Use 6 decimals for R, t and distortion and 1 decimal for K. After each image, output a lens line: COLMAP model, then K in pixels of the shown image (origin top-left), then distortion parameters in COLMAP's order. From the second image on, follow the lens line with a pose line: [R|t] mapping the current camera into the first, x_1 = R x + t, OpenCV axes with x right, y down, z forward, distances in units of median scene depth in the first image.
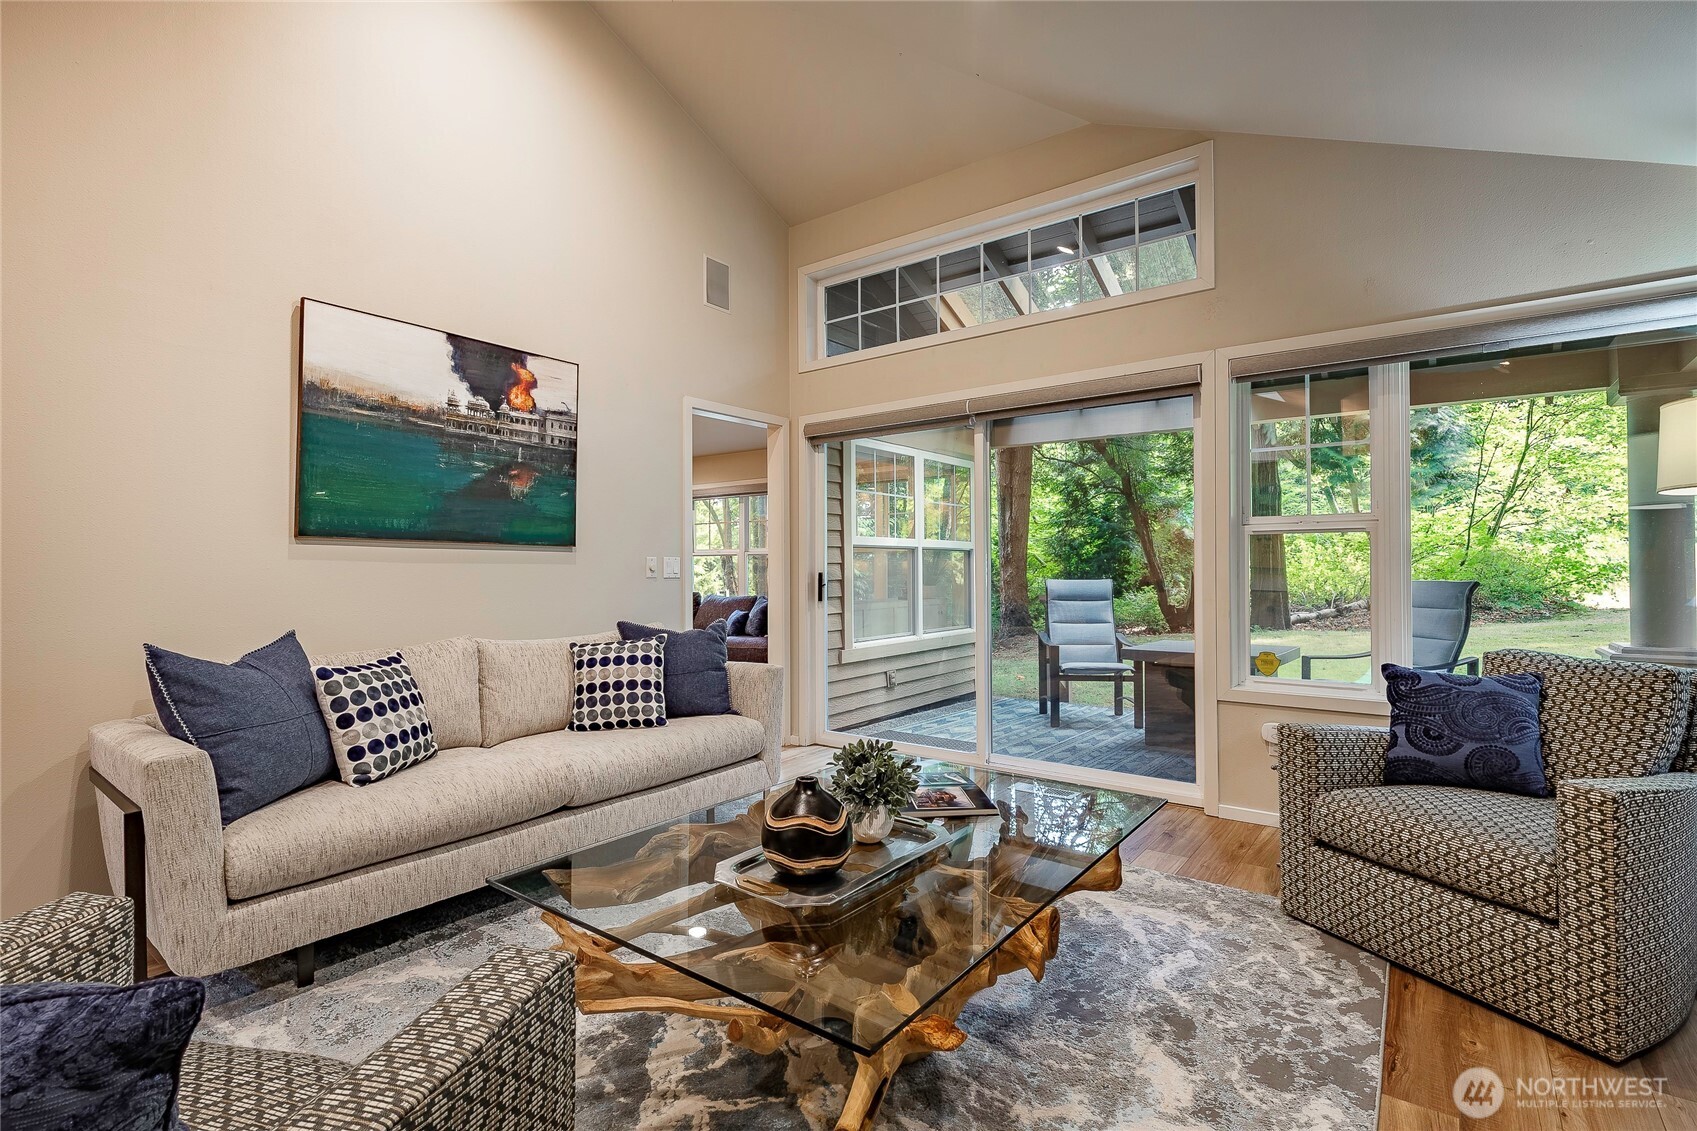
lens RADIAL K [[791.3, 0, 846.6], [0, 791.3, 566.2], [0, 0, 1]] dist [-0.006391, -0.000530]
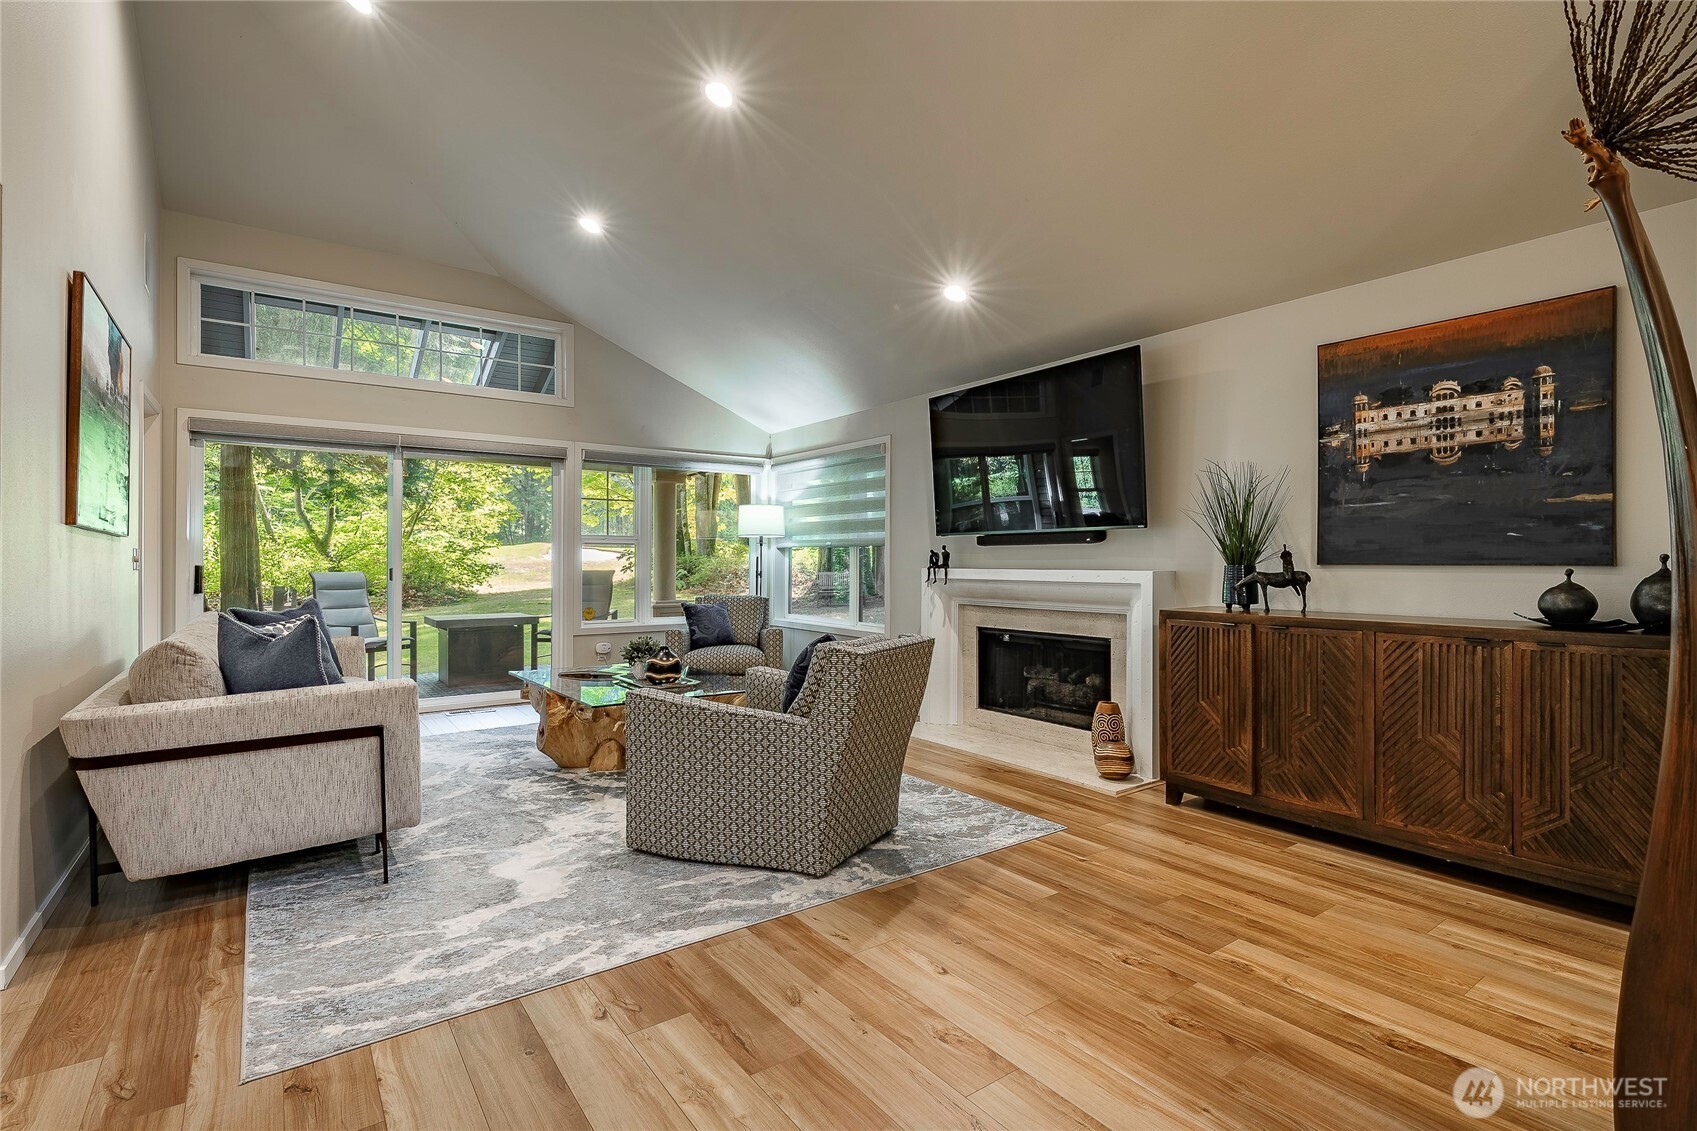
lens RADIAL K [[791.3, 0, 846.6], [0, 791.3, 566.2], [0, 0, 1]] dist [-0.006391, -0.000530]
pose [[0.296272, 0.001285, 0.955103, -1.203191], [-0.006403, 0.999979, 0.000641, 0.006008], [-0.955082, -0.006306, 0.296274, -0.150936]]
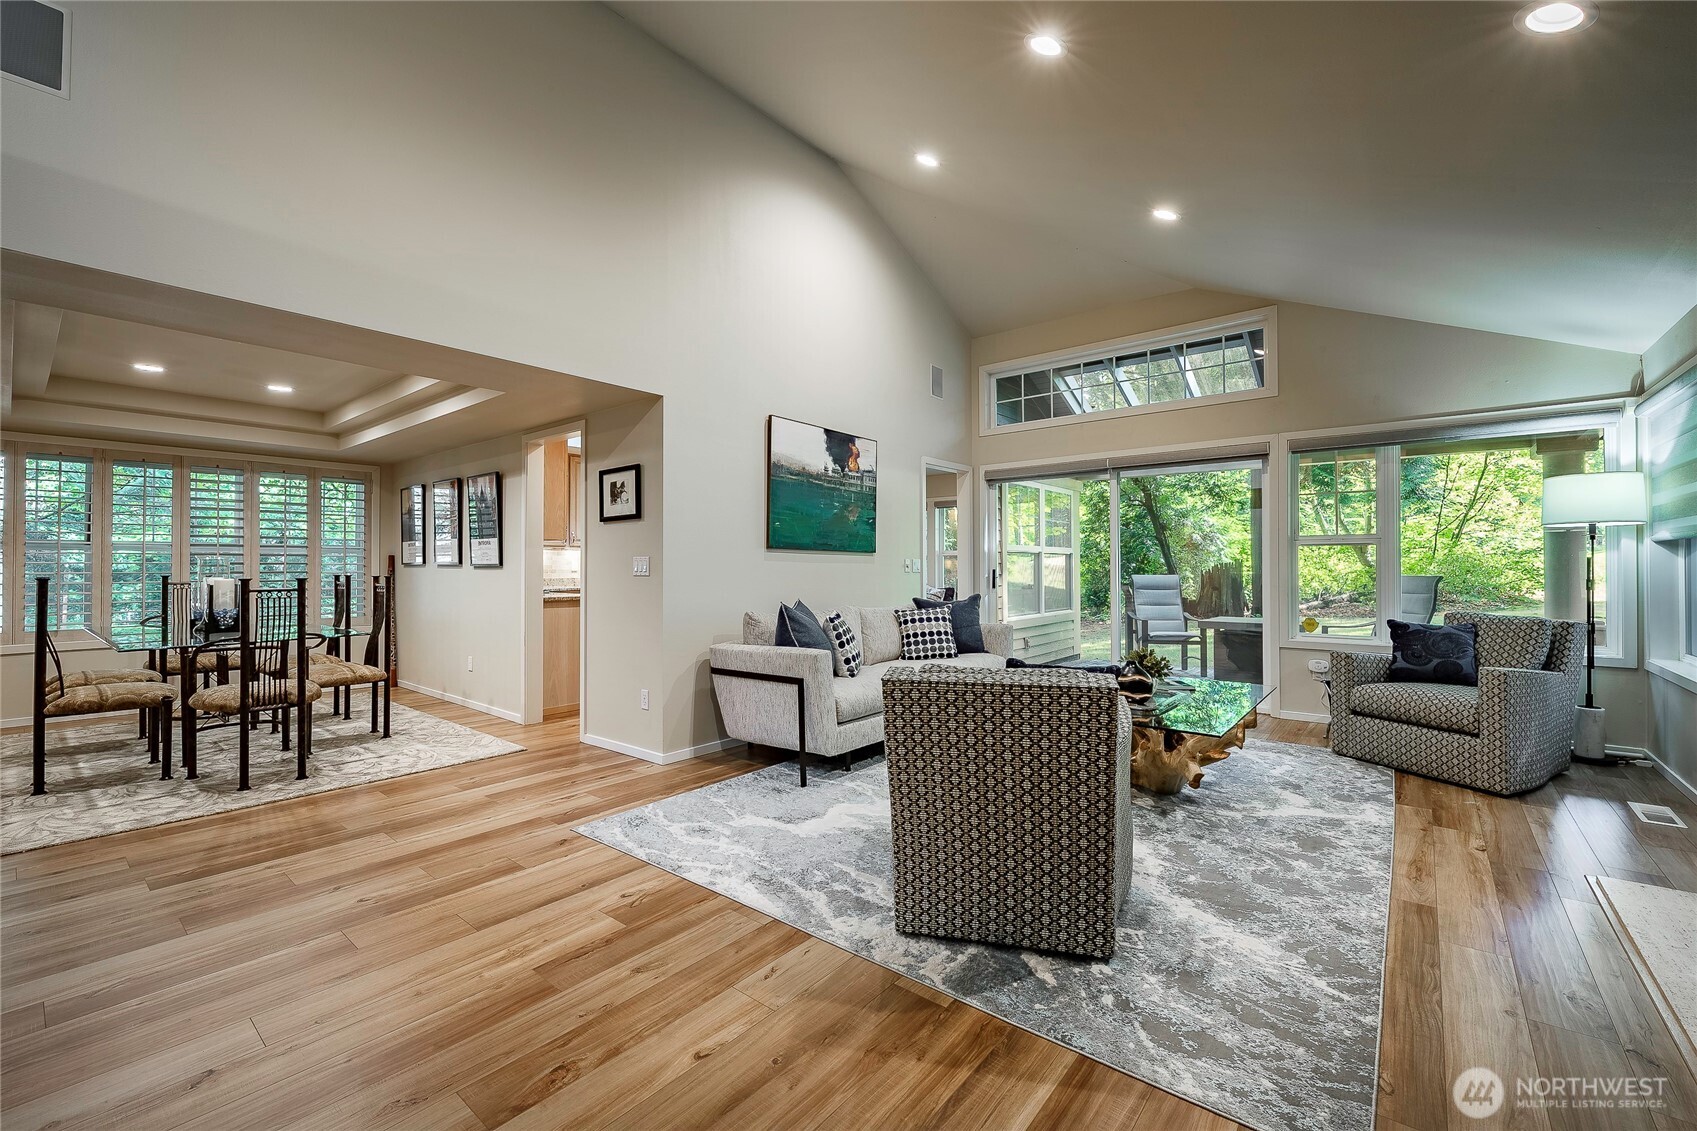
lens RADIAL K [[691.5, 0, 848.5], [0, 691.5, 565.5], [0, 0, 1]] dist [-0.009162, -0.002572]
pose [[0.999207, 0.002321, -0.039740, -0.410665], [-0.002284, 0.999997, 0.000984, 0.000325], [0.039742, -0.000892, 0.999210, -0.519002]]
